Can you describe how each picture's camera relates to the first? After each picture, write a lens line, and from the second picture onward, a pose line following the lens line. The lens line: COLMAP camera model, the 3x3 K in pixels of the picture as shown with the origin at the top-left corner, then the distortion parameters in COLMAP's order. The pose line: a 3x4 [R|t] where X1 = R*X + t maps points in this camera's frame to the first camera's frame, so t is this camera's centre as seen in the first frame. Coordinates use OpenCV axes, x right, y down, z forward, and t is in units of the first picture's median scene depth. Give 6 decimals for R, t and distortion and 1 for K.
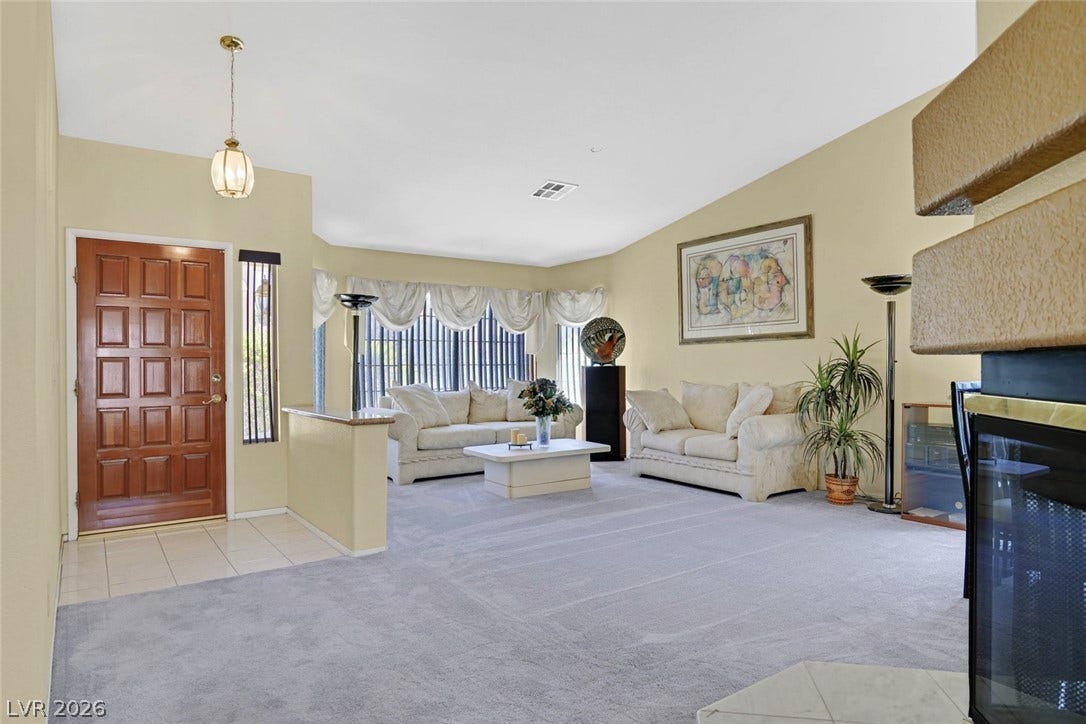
lens RADIAL K [[665.2, 0, 545.7], [0, 665.2, 362.1], [0, 0, 1]] dist [-0.004119, 0.000327]
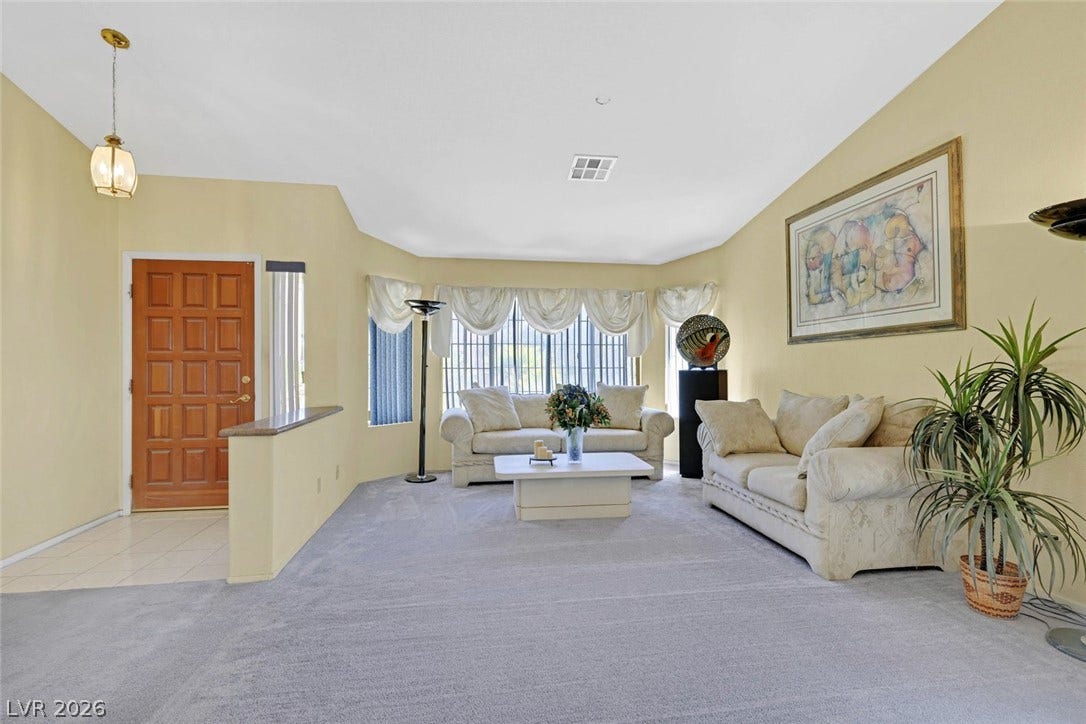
lens RADIAL K [[519.9, 0, 539.4], [0, 519.9, 361.6], [0, 0, 1]] dist [-0.001384, -0.000199]
pose [[0.891991, -0.000072, -0.452053, 0.250781], [-0.002442, 0.999985, -0.004979, -0.001535], [0.452046, 0.005545, 0.891977, 0.353368]]
